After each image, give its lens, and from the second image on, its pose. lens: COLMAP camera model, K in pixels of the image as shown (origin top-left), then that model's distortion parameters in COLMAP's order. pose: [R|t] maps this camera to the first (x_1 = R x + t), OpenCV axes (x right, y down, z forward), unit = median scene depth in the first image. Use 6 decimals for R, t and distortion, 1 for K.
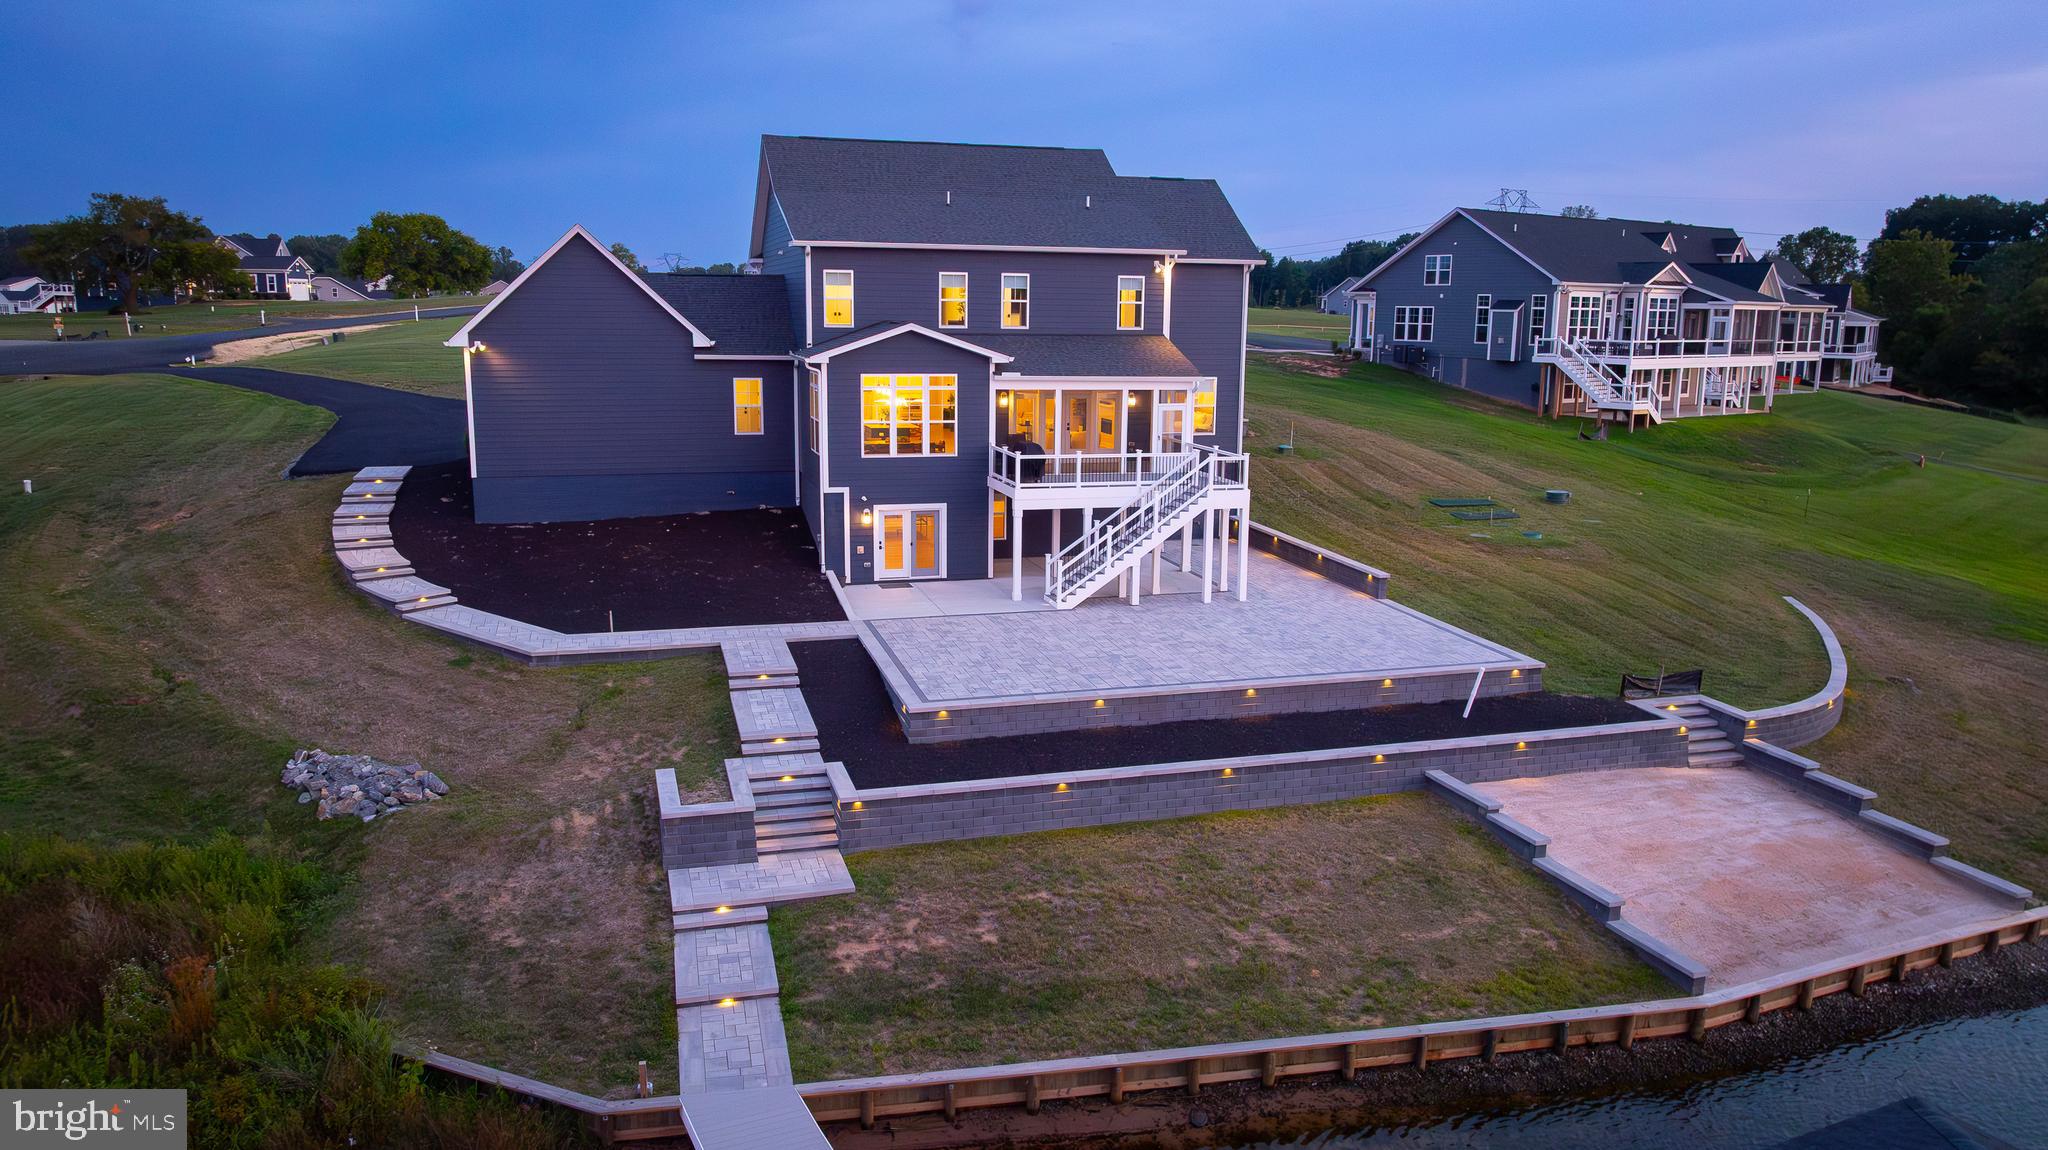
lens RADIAL K [[1443.3, 0, 1024.0], [0, 1443.3, 575.0], [0, 0, 1]] dist [-0.017105, 0.004203]
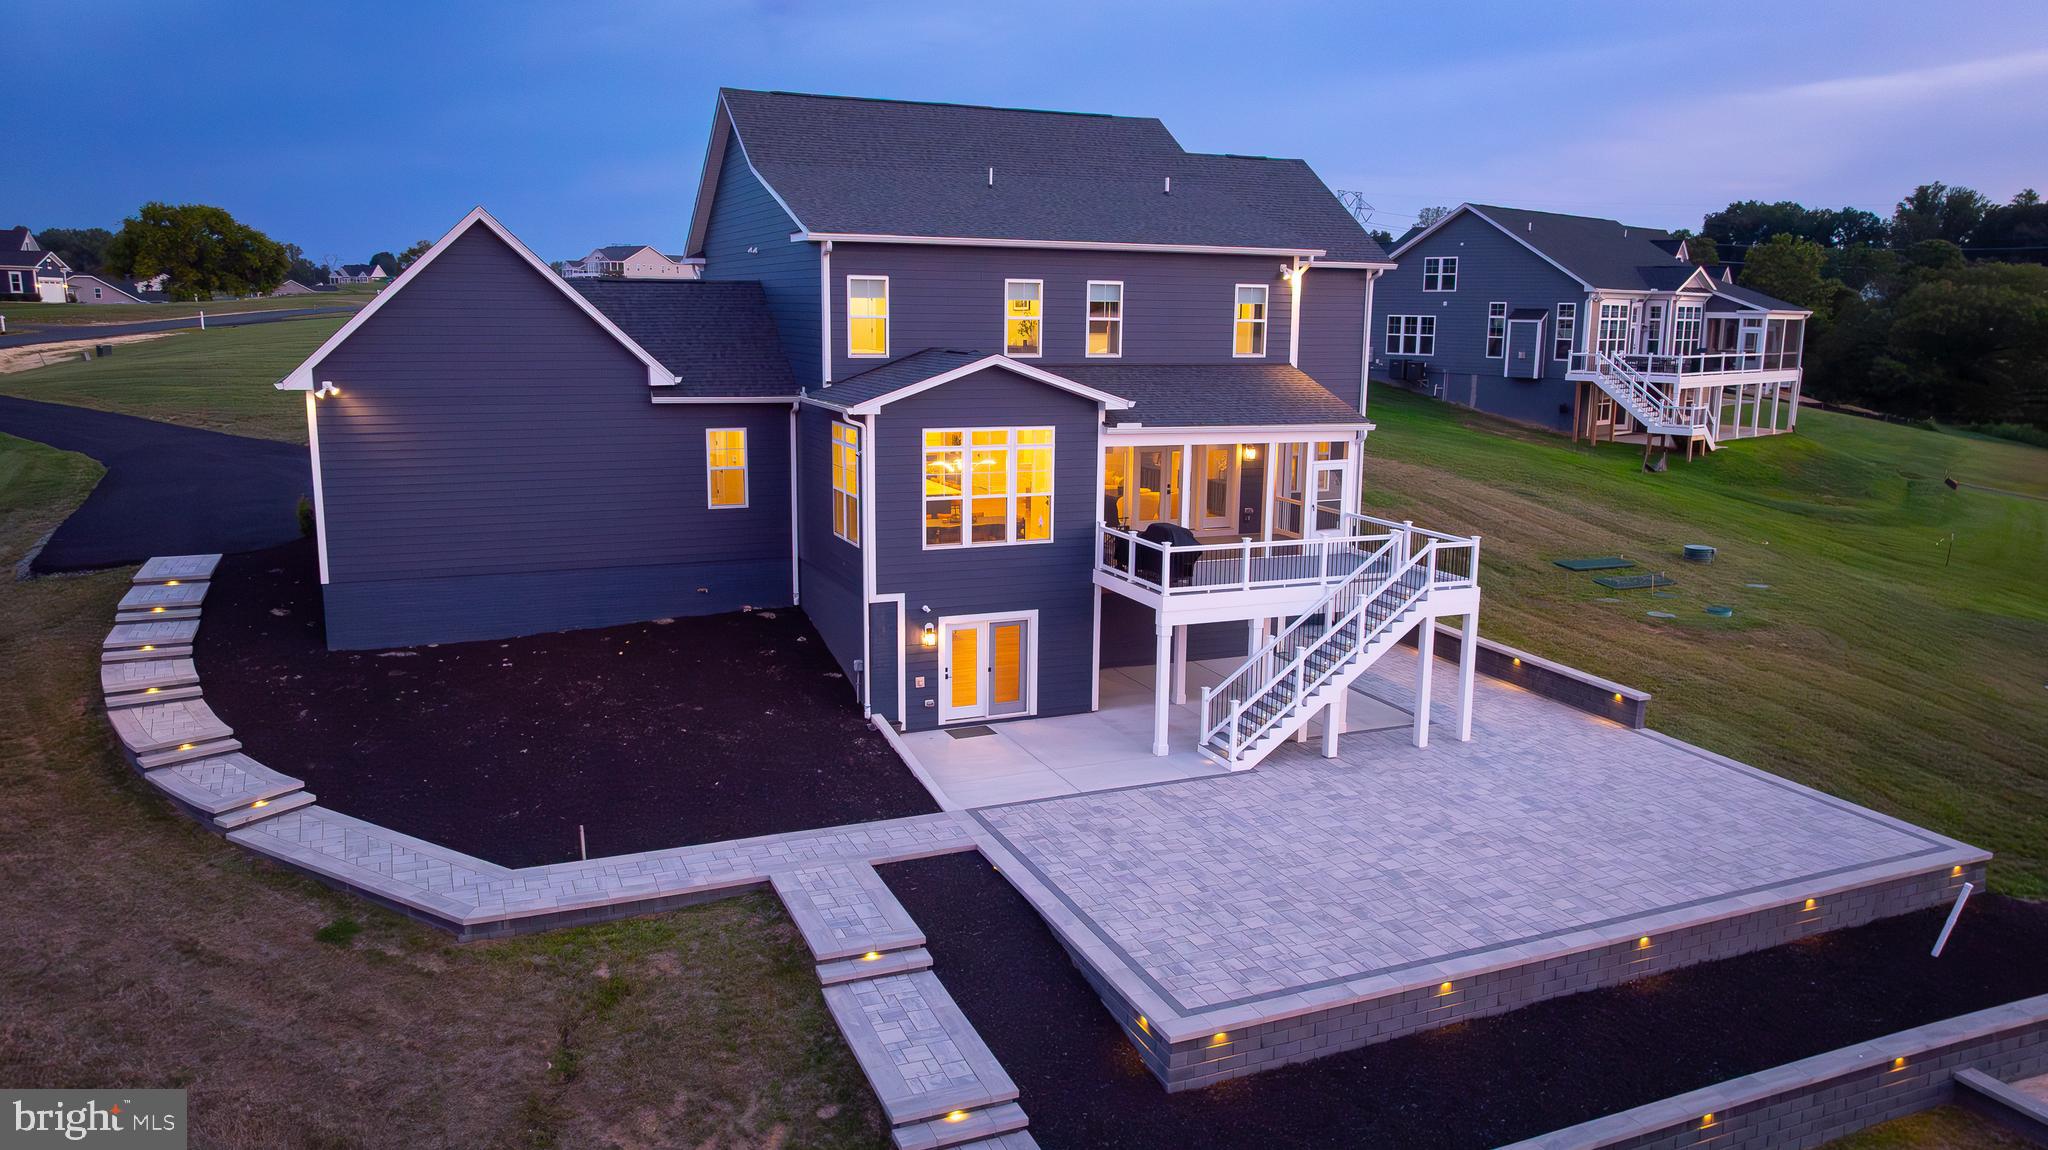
lens RADIAL K [[1443.3, 0, 1024.0], [0, 1443.3, 575.0], [0, 0, 1]] dist [-0.017105, 0.004203]
pose [[0.992234, -0.022350, 0.122360, -0.141003], [0.022323, 0.999750, 0.001584, -0.065650], [-0.122365, 0.001159, 0.992484, 0.296113]]
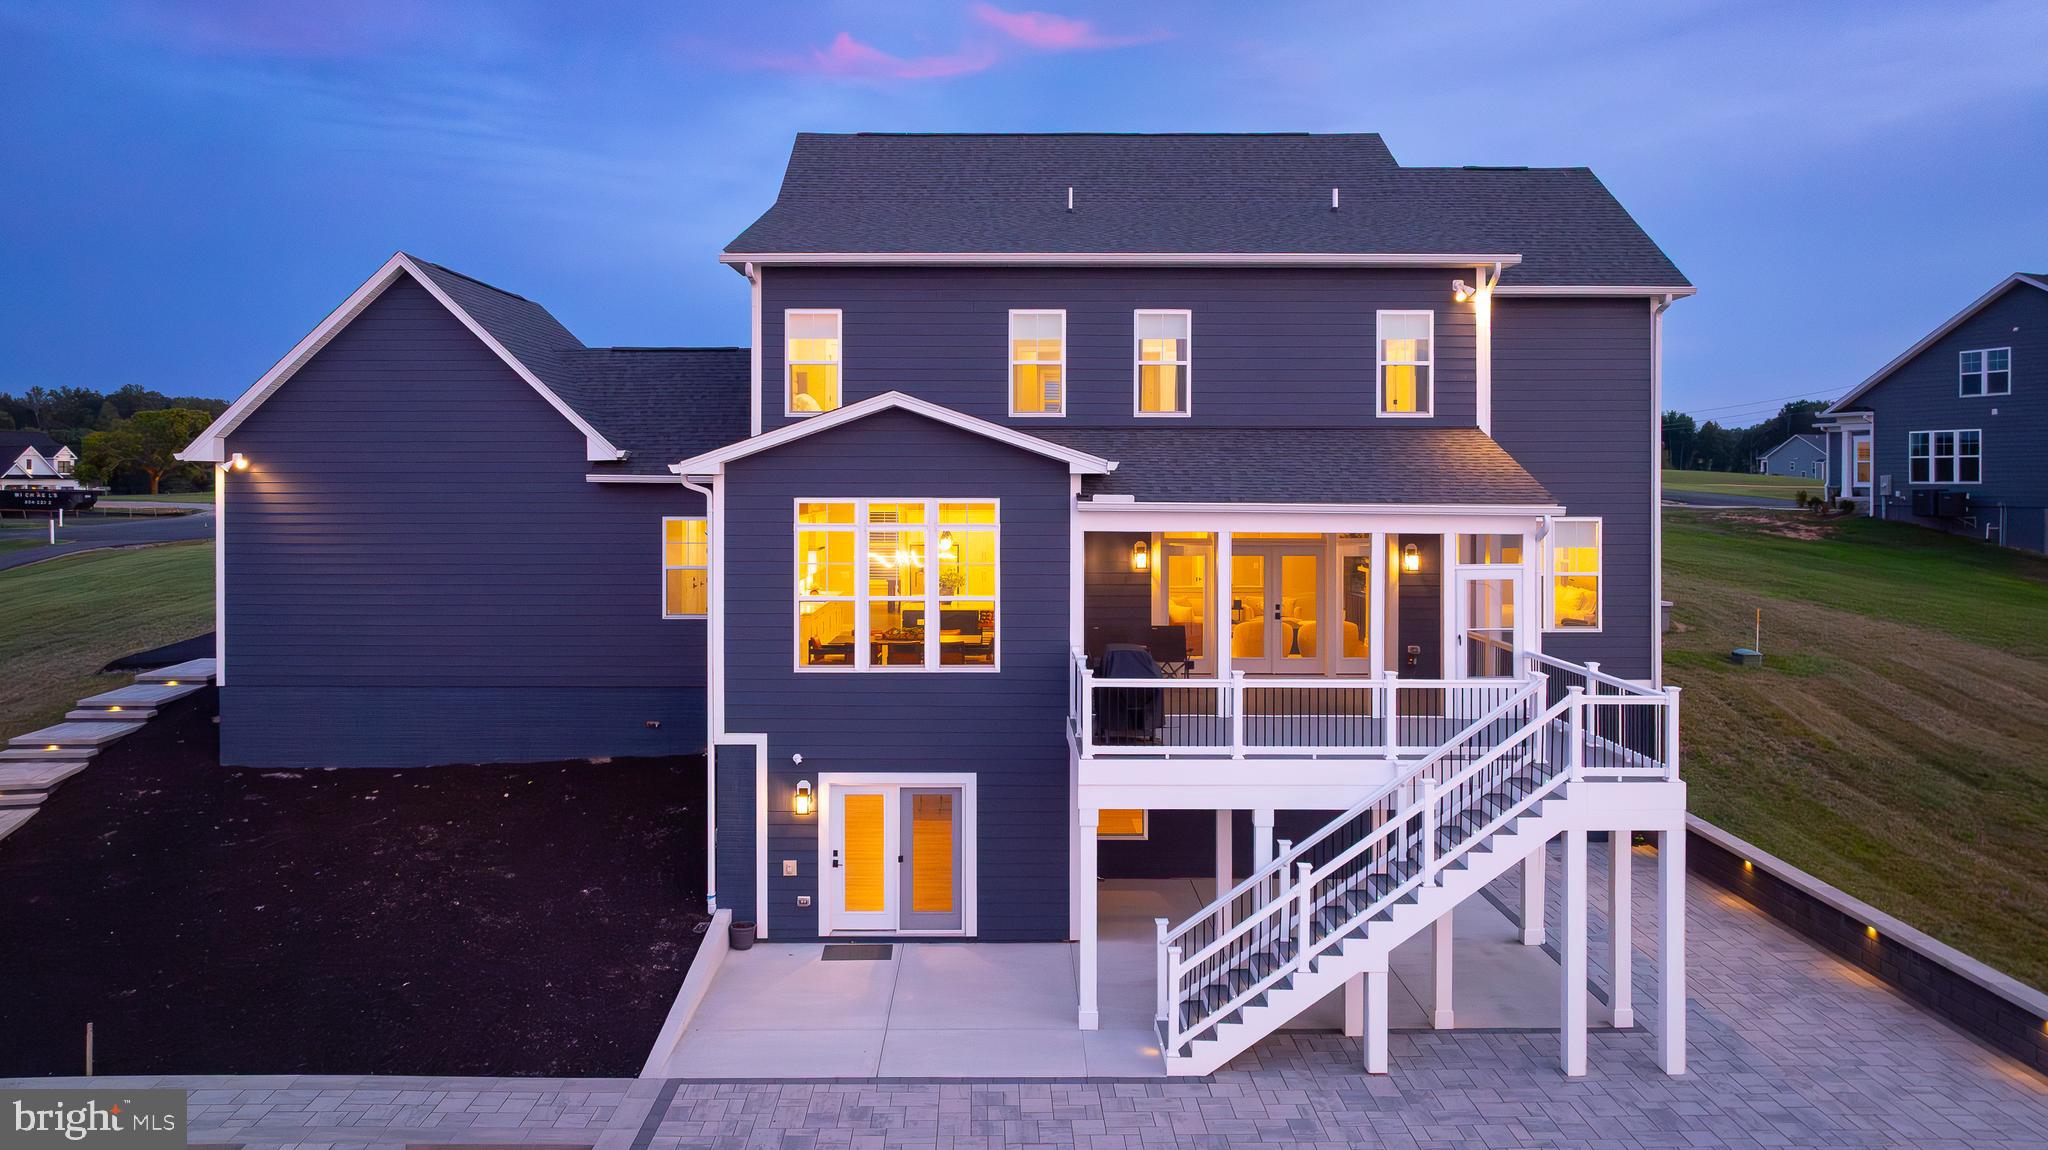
lens RADIAL K [[1463.2, 0, 989.8], [0, 1463.2, 483.2], [0, 0, 1]] dist [-0.017530, 0.001373]
pose [[0.960320, -0.011261, -0.278672, 0.080311], [-0.040752, 0.982795, -0.180148, -0.055131], [0.275906, 0.184357, 0.943339, 0.521192]]
